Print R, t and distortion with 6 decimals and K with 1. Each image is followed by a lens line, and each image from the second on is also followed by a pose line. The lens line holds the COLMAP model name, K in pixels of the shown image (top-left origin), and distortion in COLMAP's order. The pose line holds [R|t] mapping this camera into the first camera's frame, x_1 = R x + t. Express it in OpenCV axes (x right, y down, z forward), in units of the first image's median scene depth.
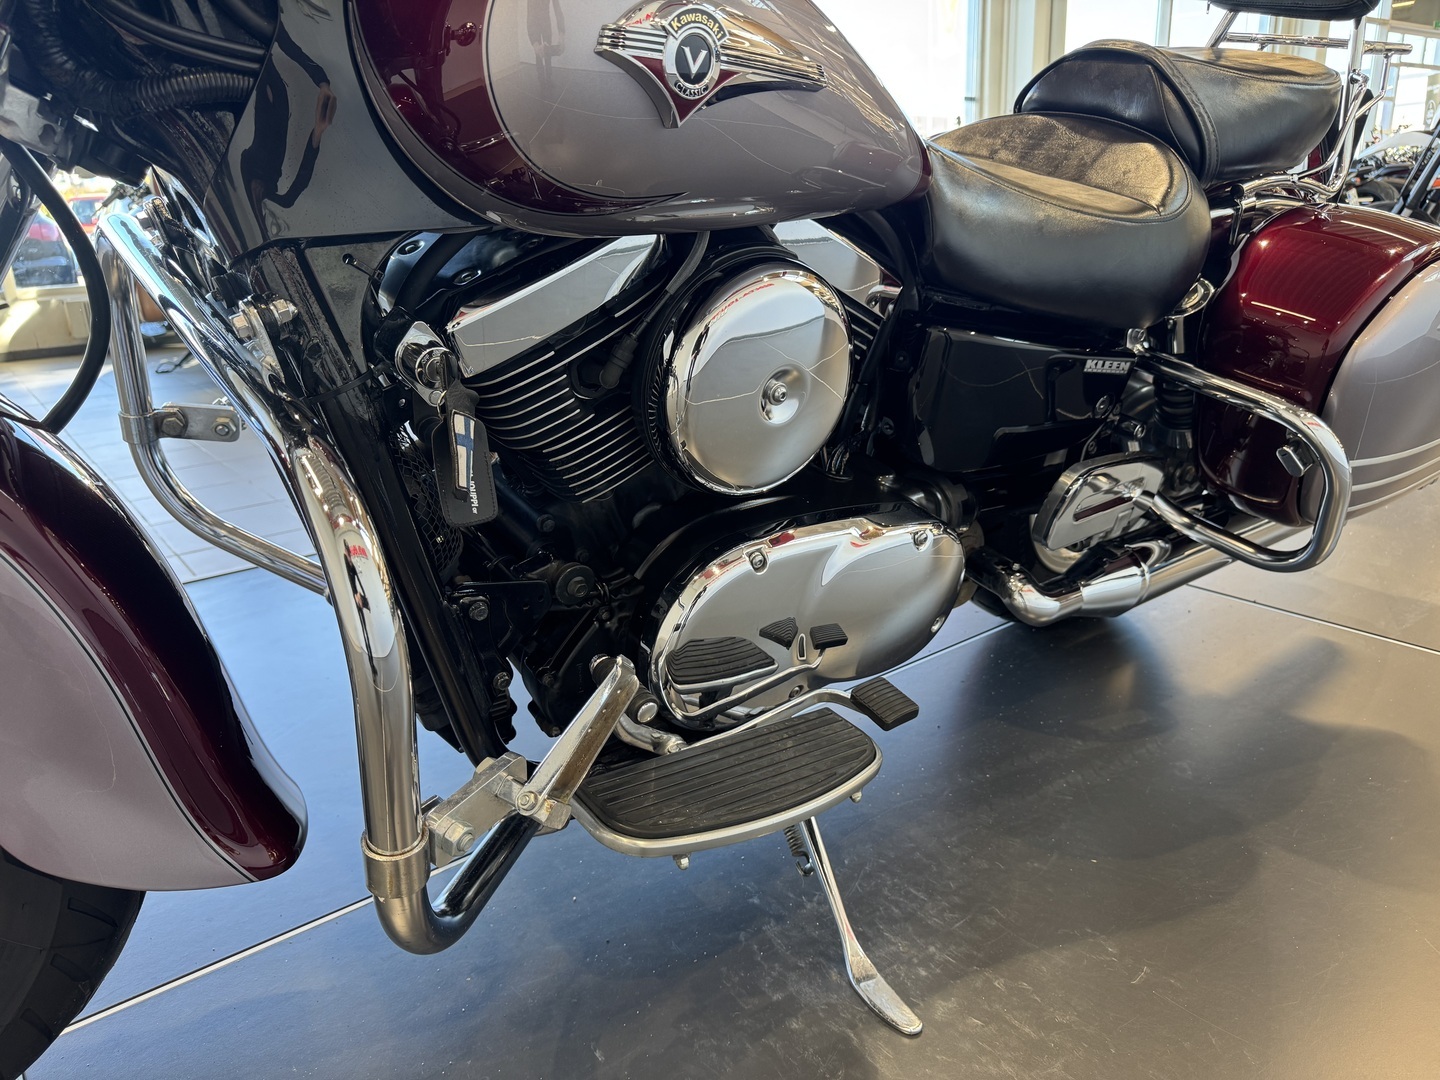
lens RADIAL K [[1005.5, 0, 720.0], [0, 1005.5, 540.0], [0, 0, 1]] dist [0.002120, 0.001420]
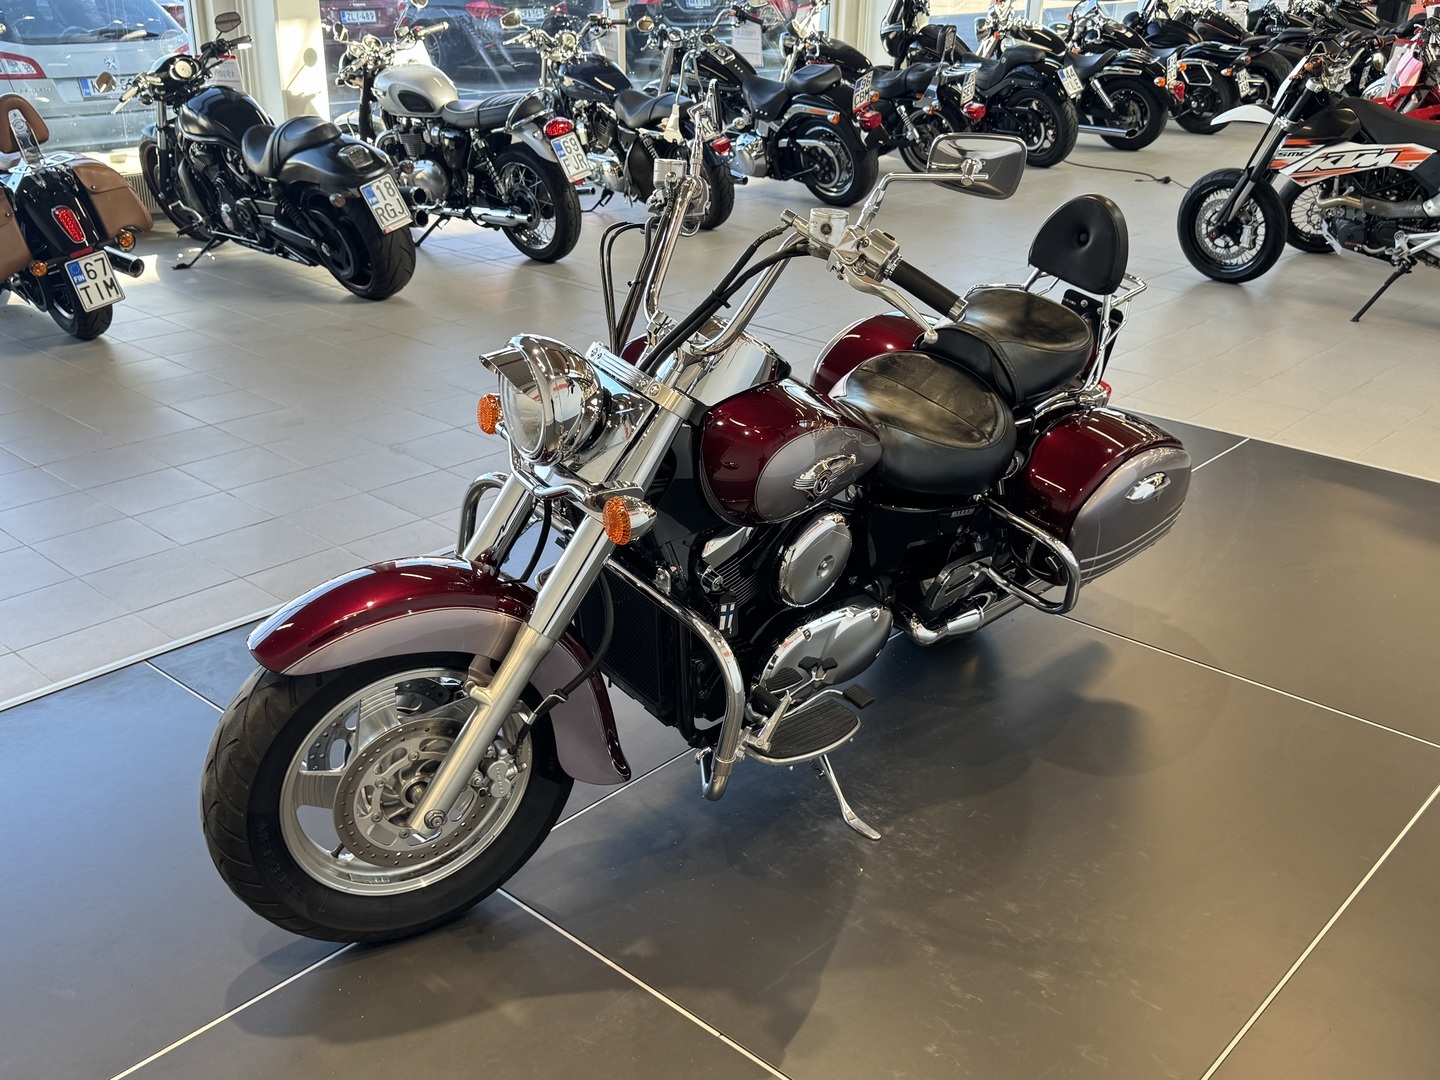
lens RADIAL K [[1420.1, 0, 720.0], [0, 1420.1, 540.0], [0, 0, 1]] dist [0.113454, -0.000348]
pose [[0.981223, -0.012550, 0.192466, -0.633829], [-0.004391, 0.996169, 0.087342, -0.385277], [-0.192825, -0.086547, 0.977409, -1.676561]]
